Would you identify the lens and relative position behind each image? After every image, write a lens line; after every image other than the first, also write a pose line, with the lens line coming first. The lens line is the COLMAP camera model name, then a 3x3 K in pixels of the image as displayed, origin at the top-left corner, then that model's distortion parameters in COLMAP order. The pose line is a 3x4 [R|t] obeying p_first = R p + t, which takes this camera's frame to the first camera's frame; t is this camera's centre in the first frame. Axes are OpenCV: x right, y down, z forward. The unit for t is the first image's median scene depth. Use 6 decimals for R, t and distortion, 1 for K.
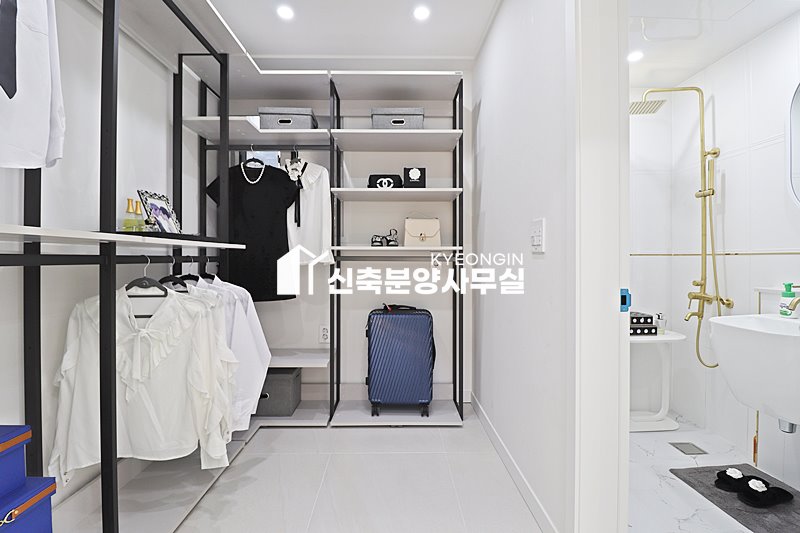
lens RADIAL K [[370.6, 0, 399.5], [0, 370.6, 262.7], [0, 0, 1]] dist [-0.011514, -0.004694]
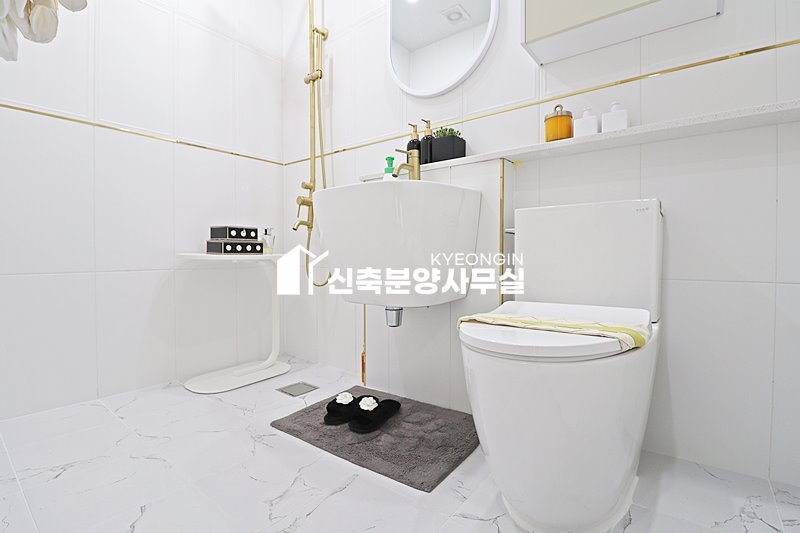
lens RADIAL K [[370.6, 0, 401.8], [0, 370.6, 269.6], [0, 0, 1]] dist [-0.011514, -0.004694]
pose [[0.625205, -0.022972, 0.780122, 0.307998], [0.003966, 0.999647, 0.026258, 0.223670], [-0.780451, -0.013322, 0.625076, 0.329347]]
